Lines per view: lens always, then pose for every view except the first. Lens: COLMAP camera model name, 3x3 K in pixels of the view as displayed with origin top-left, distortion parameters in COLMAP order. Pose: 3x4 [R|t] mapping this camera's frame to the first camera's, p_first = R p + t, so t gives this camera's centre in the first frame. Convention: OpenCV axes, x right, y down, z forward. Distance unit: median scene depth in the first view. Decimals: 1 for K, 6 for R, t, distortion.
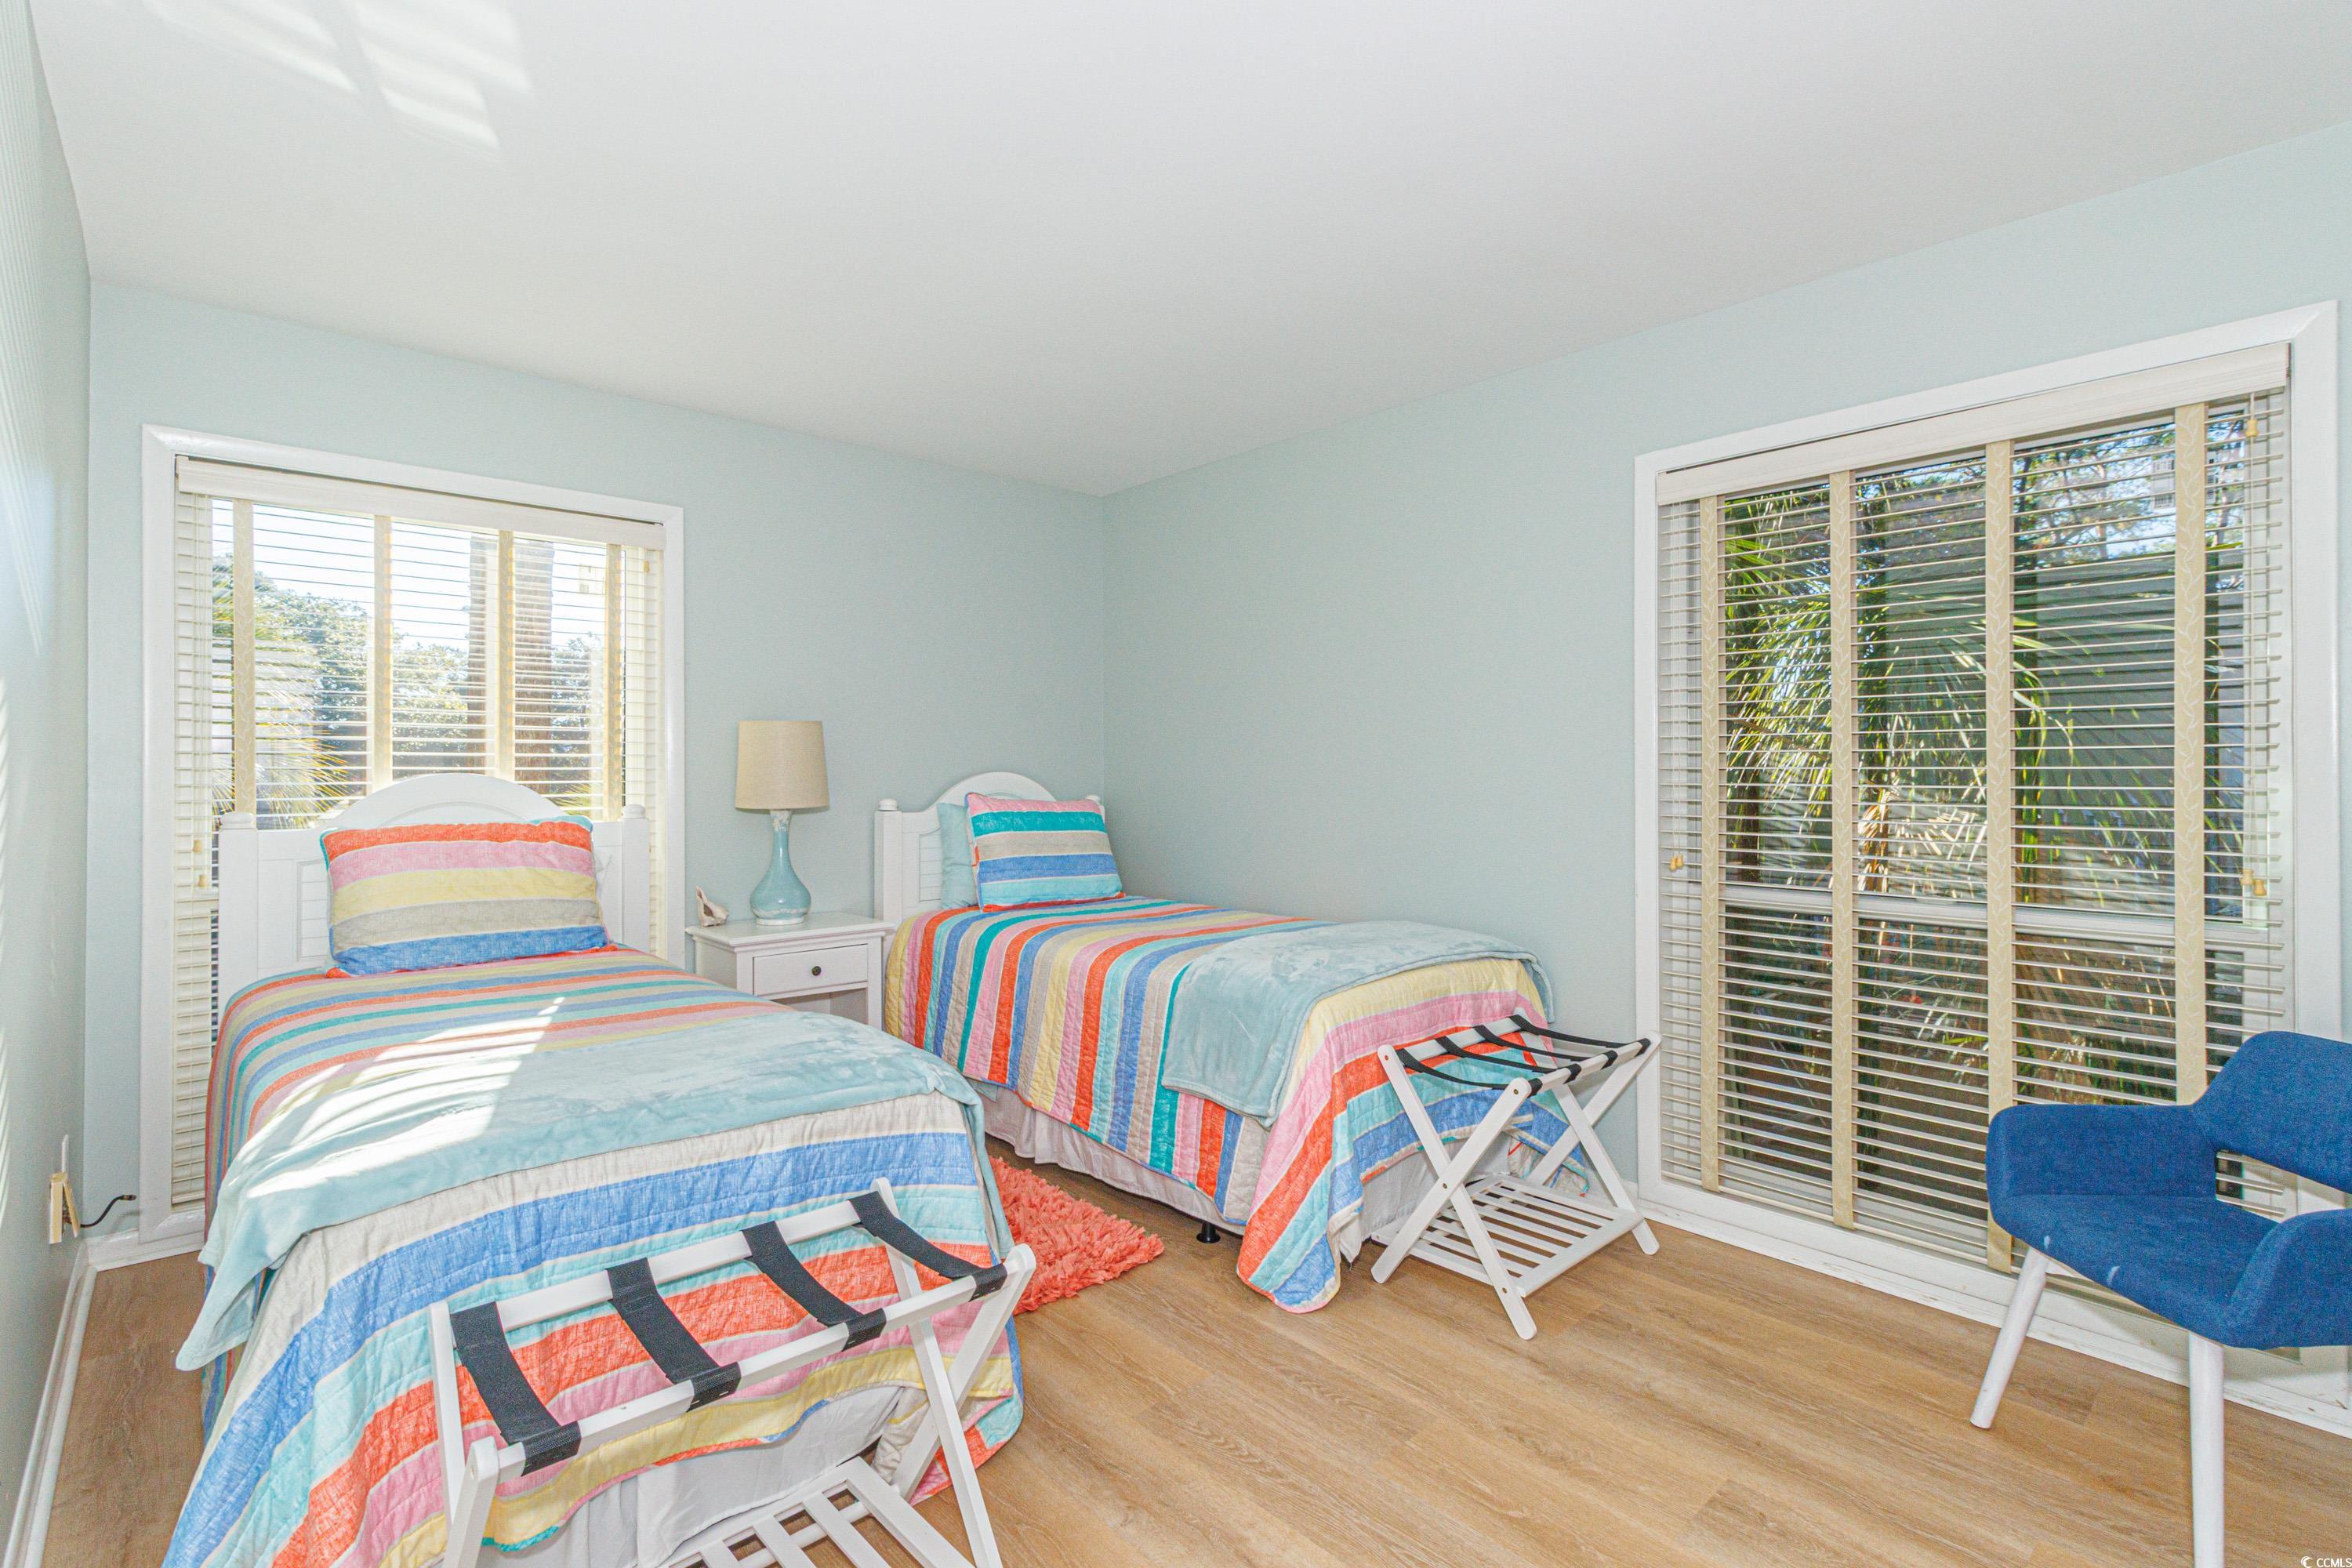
lens RADIAL K [[1087.3, 0, 1155.7], [0, 1087.3, 779.1], [0, 0, 1]] dist [0.010160, -0.000203]
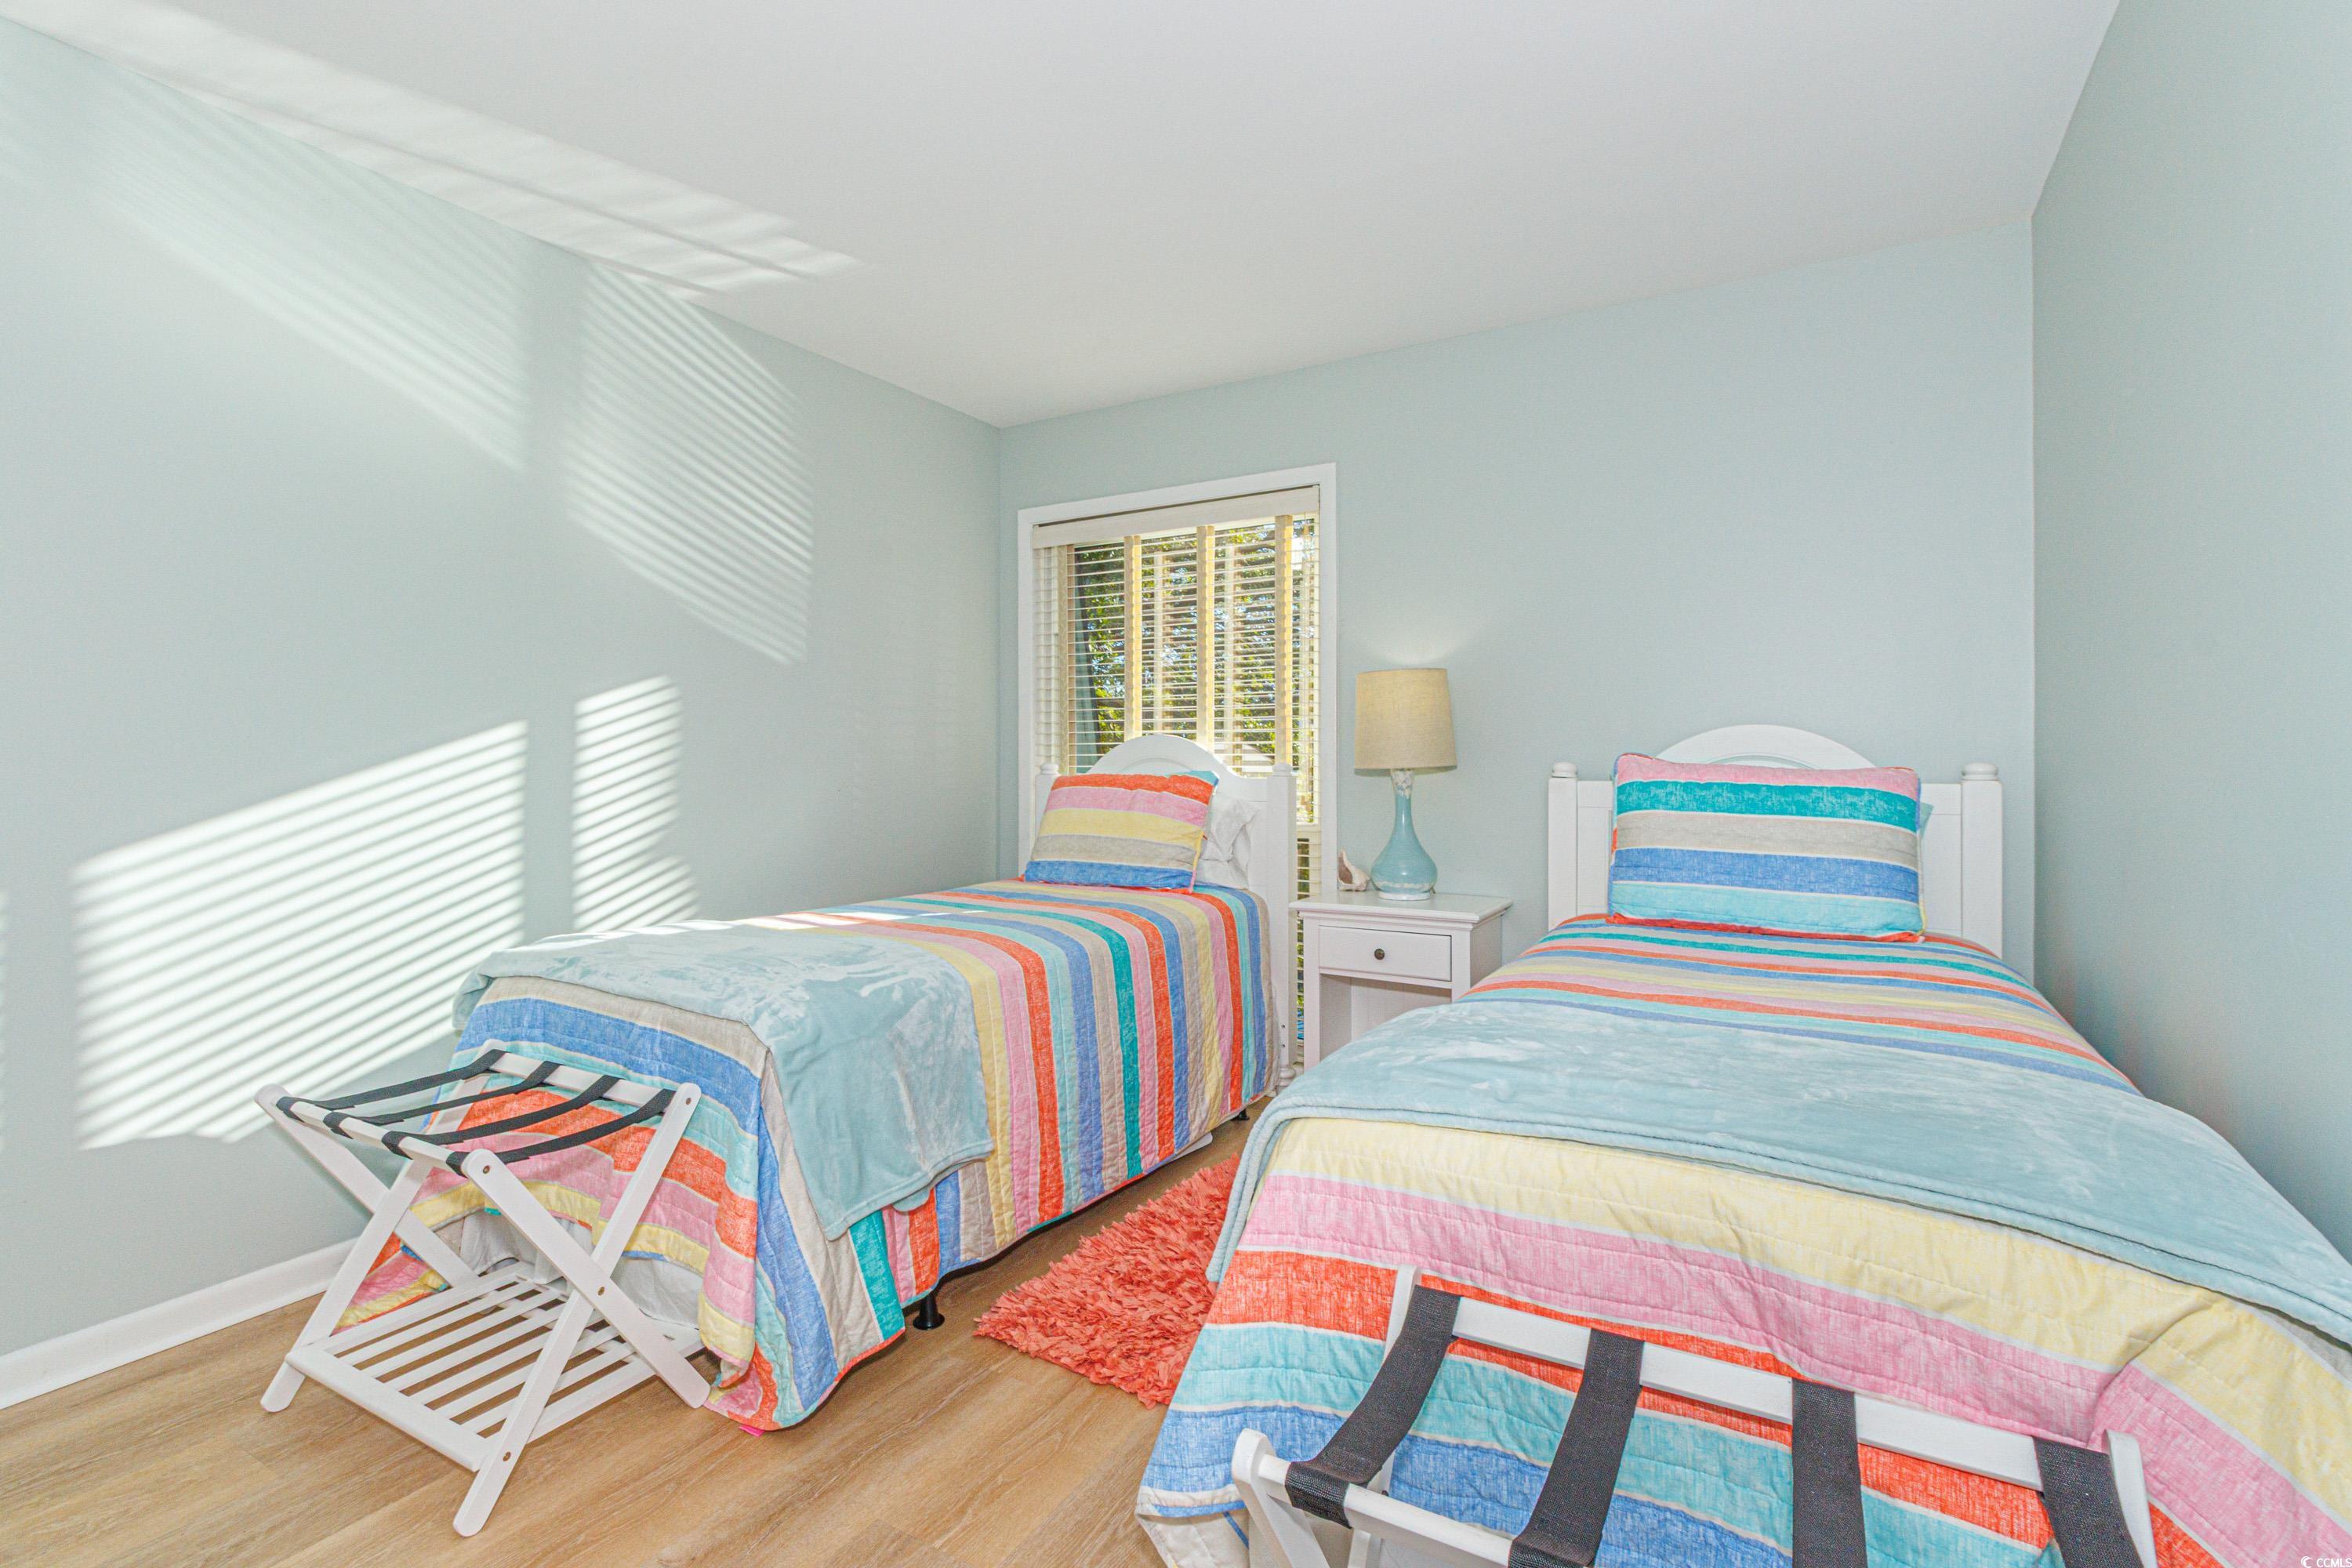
lens RADIAL K [[1087.3, 0, 1162.0], [0, 1087.3, 767.6], [0, 0, 1]] dist [0.010160, -0.000203]
pose [[0.302545, 0.007838, -0.953103, 0.520606], [-0.002478, 0.999969, 0.007437, 0.022446], [0.953132, 0.000112, 0.302555, 0.625596]]
